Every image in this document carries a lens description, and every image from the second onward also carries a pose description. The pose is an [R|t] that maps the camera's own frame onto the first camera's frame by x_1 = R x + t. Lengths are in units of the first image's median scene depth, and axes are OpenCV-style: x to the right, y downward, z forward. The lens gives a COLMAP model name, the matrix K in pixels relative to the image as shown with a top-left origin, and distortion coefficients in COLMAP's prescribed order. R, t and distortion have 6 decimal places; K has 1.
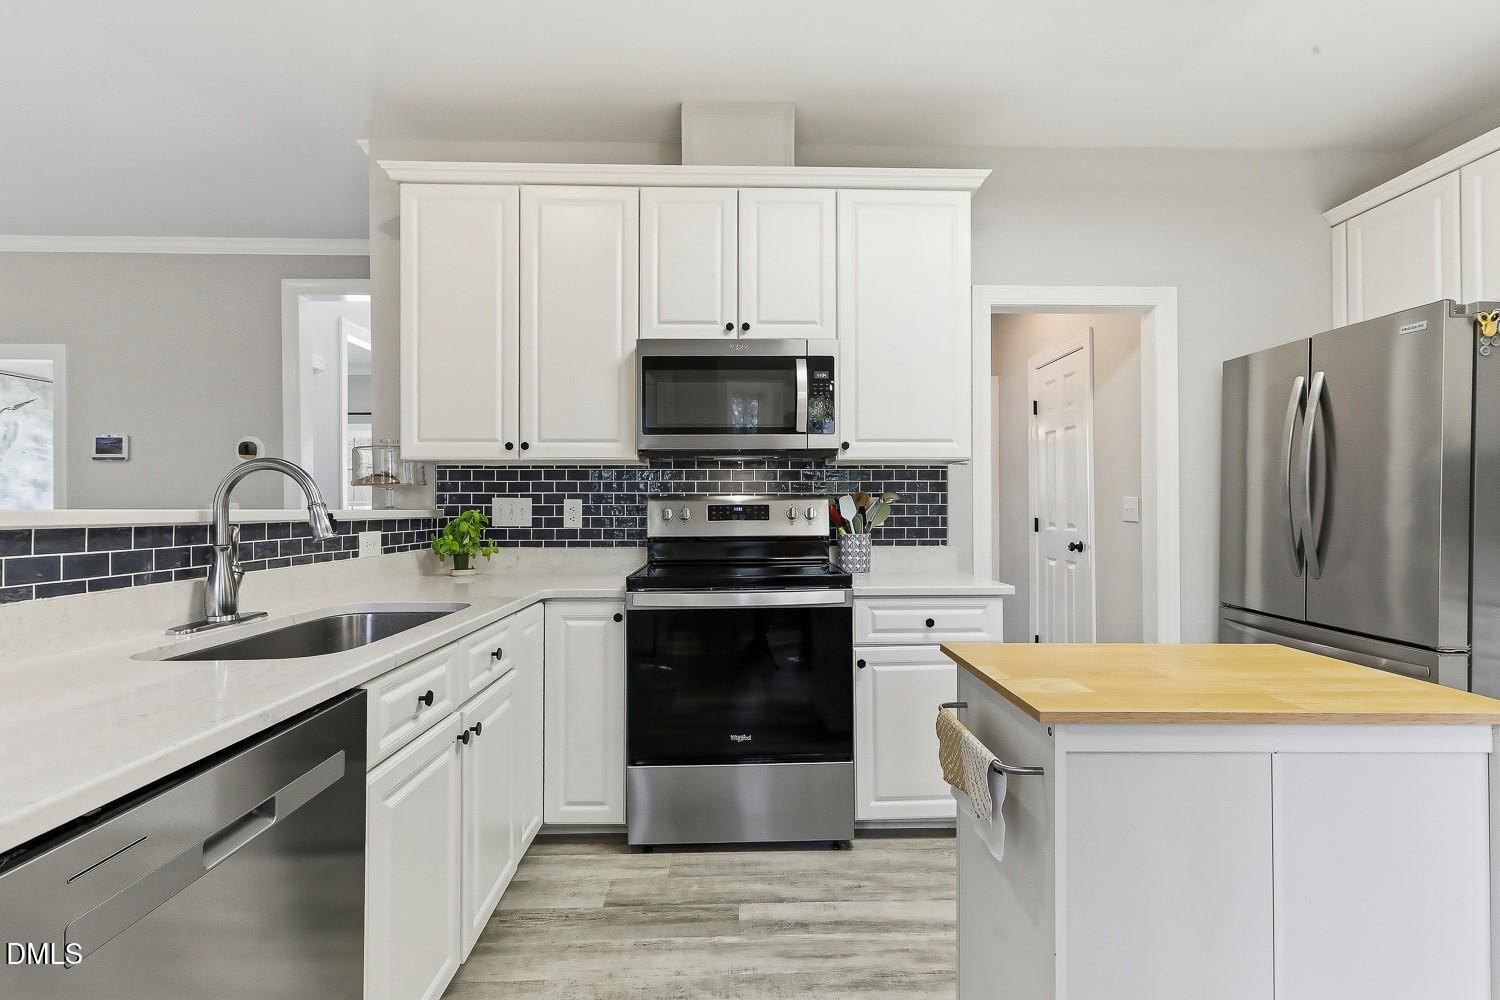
lens RADIAL K [[685.4, 0, 753.6], [0, 685.4, 500.4], [0, 0, 1]] dist [0.000024, 0.004122]
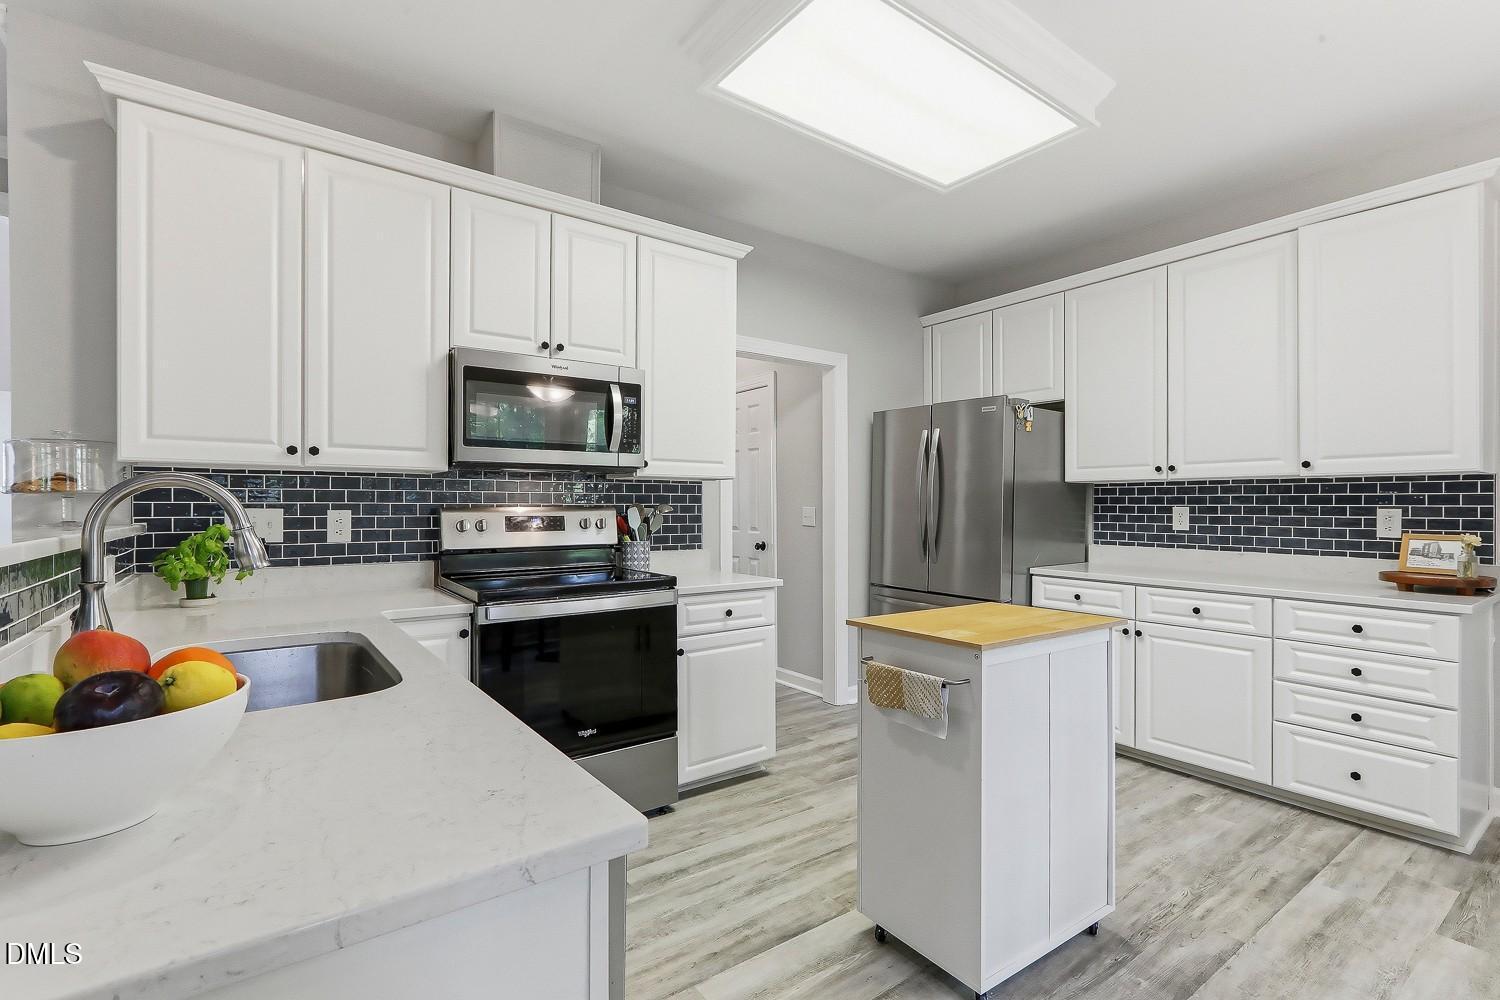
lens RADIAL K [[685.4, 0, 747.5], [0, 685.4, 508.9], [0, 0, 1]] dist [0.000024, 0.004122]
pose [[0.829002, 0.000398, 0.559246, -0.358337], [-0.007306, 0.999922, 0.010118, -0.018204], [-0.559199, -0.012473, 0.828940, -0.034755]]
